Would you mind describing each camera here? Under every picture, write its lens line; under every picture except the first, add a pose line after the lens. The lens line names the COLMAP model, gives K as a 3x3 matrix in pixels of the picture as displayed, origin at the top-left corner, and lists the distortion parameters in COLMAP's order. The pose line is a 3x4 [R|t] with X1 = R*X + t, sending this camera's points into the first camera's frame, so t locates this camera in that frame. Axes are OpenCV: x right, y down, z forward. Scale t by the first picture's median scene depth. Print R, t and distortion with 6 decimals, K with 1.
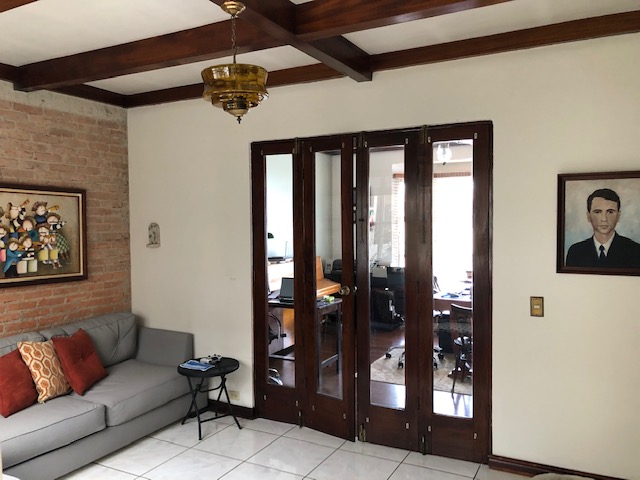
lens RADIAL K [[527.6, 0, 317.7], [0, 527.6, 239.7], [0, 0, 1]] dist [0.036810, -0.044486]
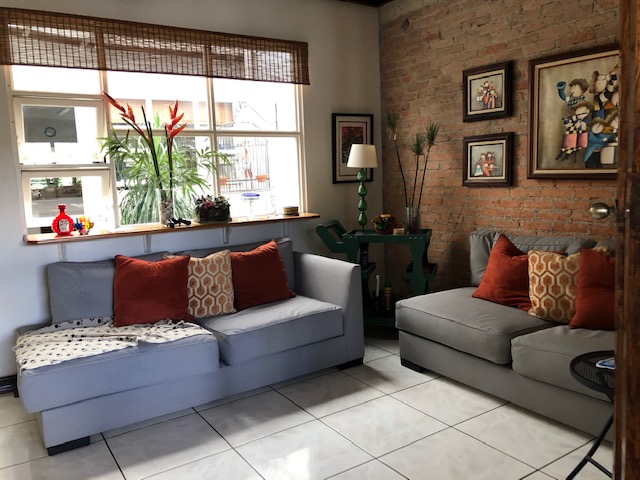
lens RADIAL K [[527.6, 0, 318.2], [0, 527.6, 240.2], [0, 0, 1]] dist [0.036810, -0.044486]
pose [[-0.470210, 0.122706, -0.873983, 0.328759], [-0.004606, 0.989933, 0.141463, 0.066844], [0.882542, 0.070543, -0.464912, 1.003787]]
